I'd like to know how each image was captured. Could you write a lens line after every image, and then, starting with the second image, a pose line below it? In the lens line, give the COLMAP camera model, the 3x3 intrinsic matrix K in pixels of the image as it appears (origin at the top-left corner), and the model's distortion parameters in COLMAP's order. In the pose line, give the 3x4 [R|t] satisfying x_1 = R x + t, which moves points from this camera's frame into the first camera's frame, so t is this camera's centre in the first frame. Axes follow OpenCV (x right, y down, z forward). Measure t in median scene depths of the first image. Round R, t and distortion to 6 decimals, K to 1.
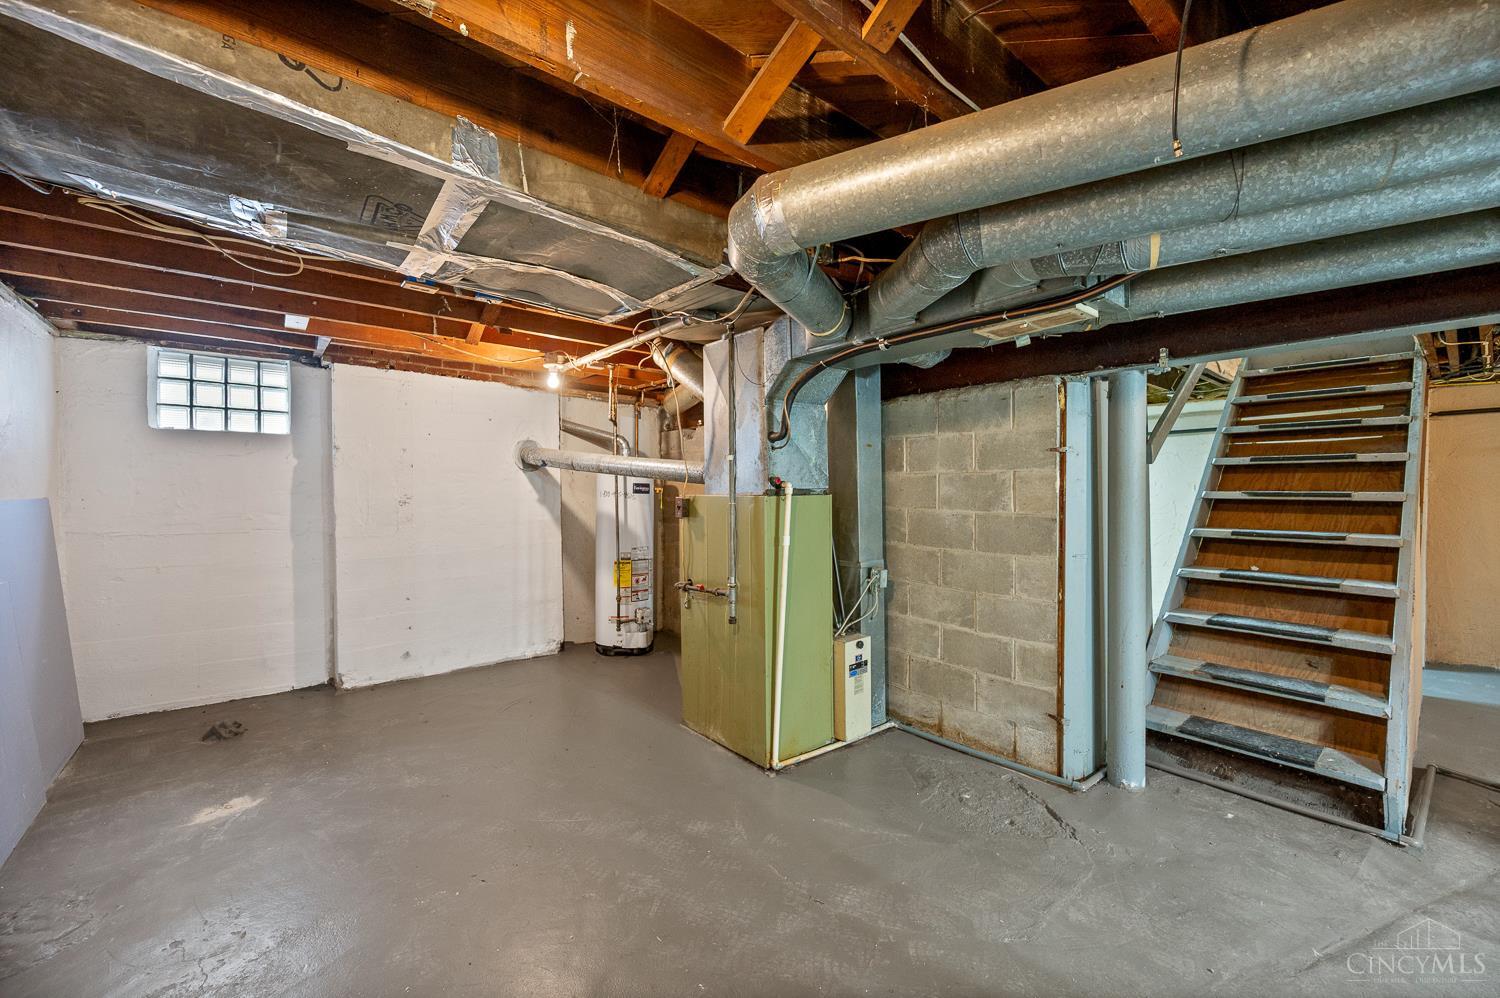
lens RADIAL K [[591.7, 0, 750.0], [0, 591.7, 499.0], [0, 0, 1]] dist [0.000102, 0.000064]
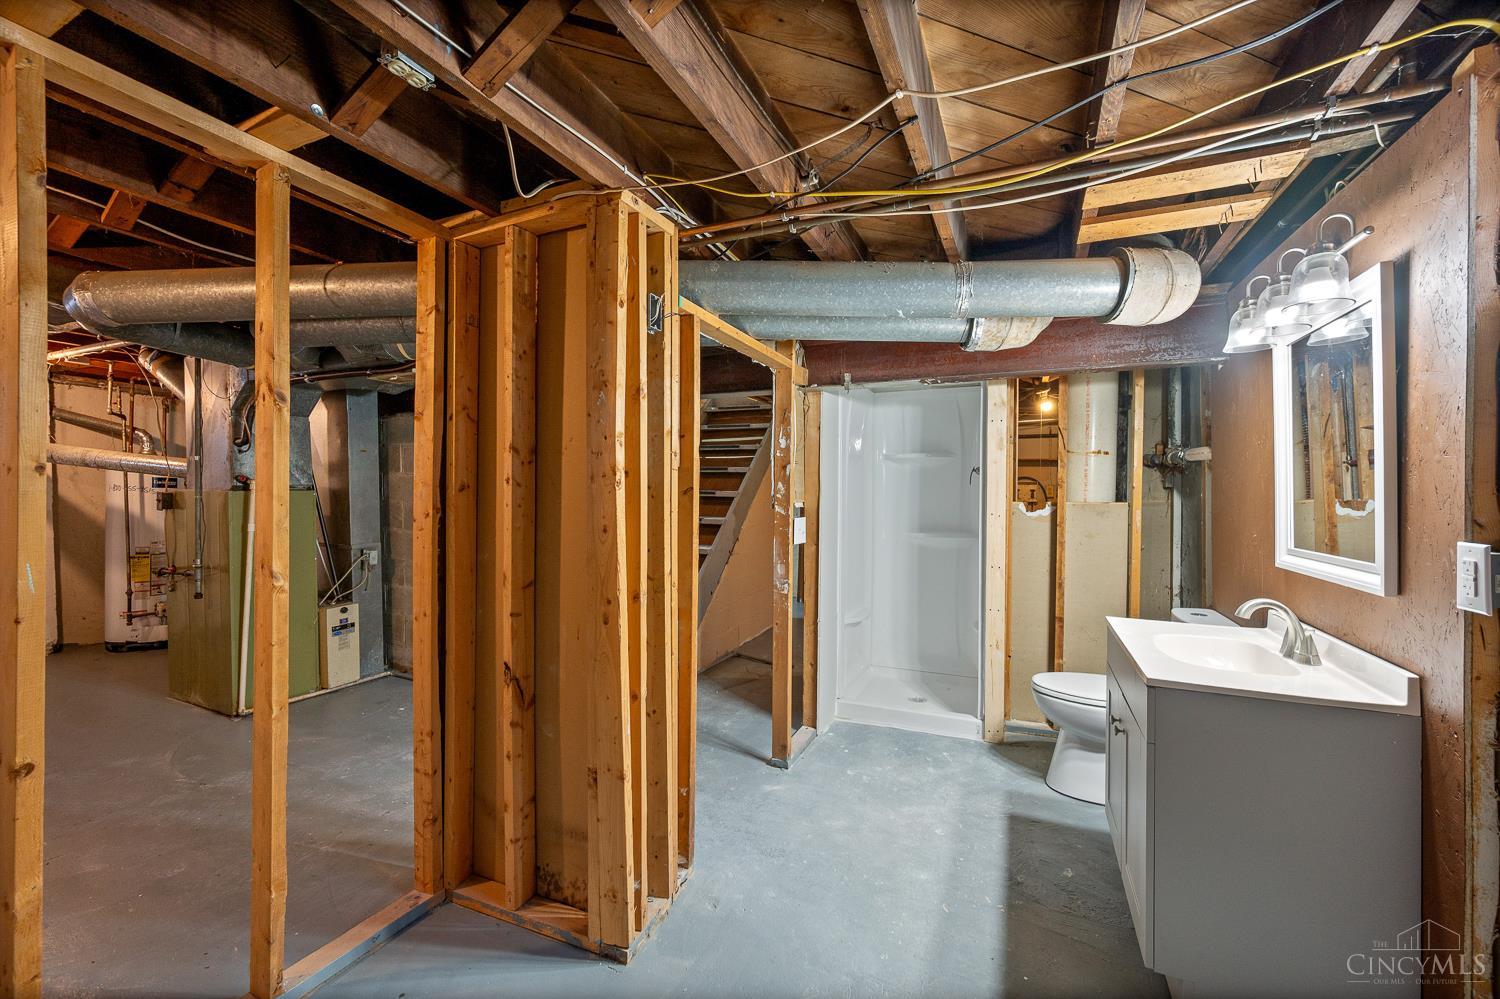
lens RADIAL K [[591.7, 0, 750.0], [0, 591.7, 499.5], [0, 0, 1]] dist [0.000102, 0.000064]
pose [[0.903974, 0.001559, 0.427586, 0.417049], [-0.004703, 0.999969, 0.006297, 0.000178], [-0.427563, -0.007703, 0.903953, -0.486825]]
